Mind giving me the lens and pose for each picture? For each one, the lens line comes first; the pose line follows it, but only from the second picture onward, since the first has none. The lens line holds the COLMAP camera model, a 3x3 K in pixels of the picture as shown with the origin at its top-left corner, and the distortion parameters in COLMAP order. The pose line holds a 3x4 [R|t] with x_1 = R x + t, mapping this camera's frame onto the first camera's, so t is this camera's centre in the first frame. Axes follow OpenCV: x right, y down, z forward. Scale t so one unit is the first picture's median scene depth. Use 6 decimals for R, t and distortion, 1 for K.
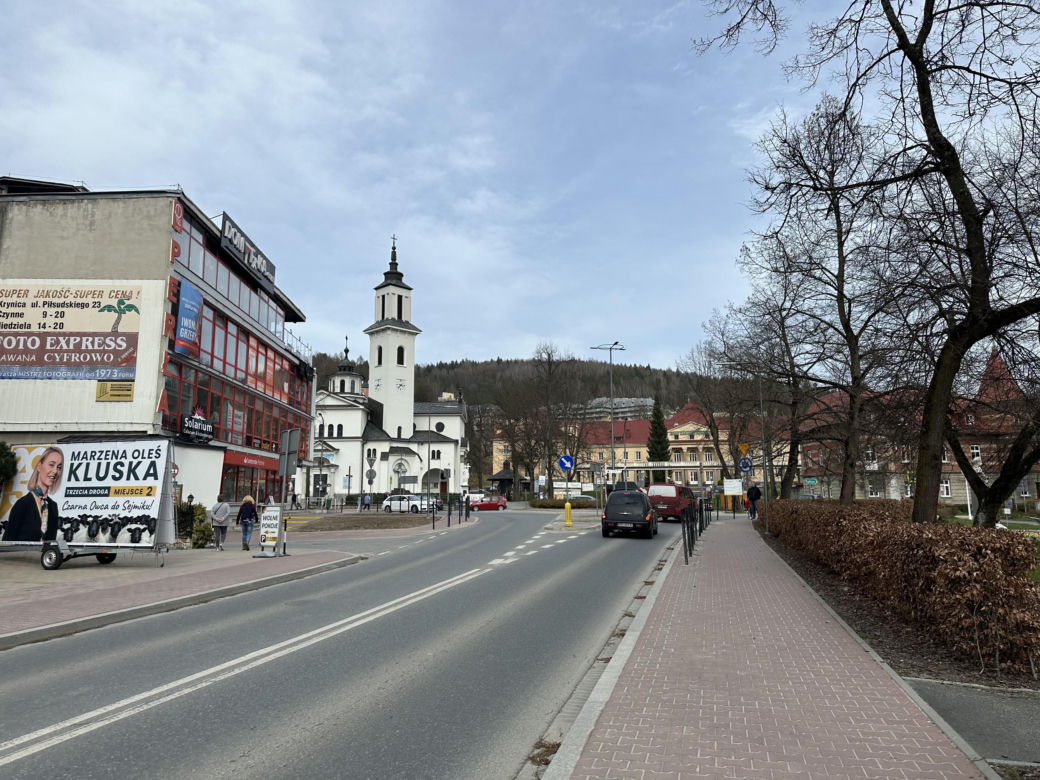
lens RADIAL K [[705.8, 0, 517.6], [0, 705.8, 385.9], [0, 0, 1]] dist [0.004358, -0.000981]
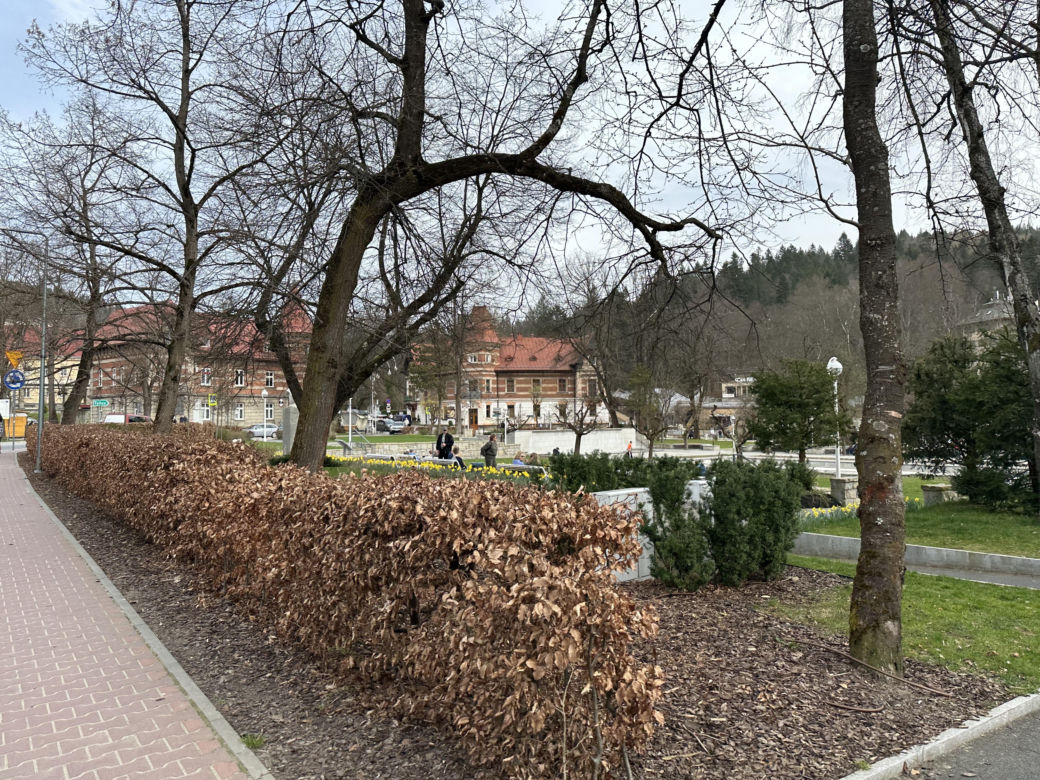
lens RADIAL K [[705.8, 0, 517.6], [0, 705.8, 385.9], [0, 0, 1]] dist [0.004358, -0.000981]
pose [[0.601160, 0.030627, 0.798542, 0.098647], [-0.116056, 0.992017, 0.049323, 0.040646], [-0.790657, -0.122326, 0.599915, 0.271563]]
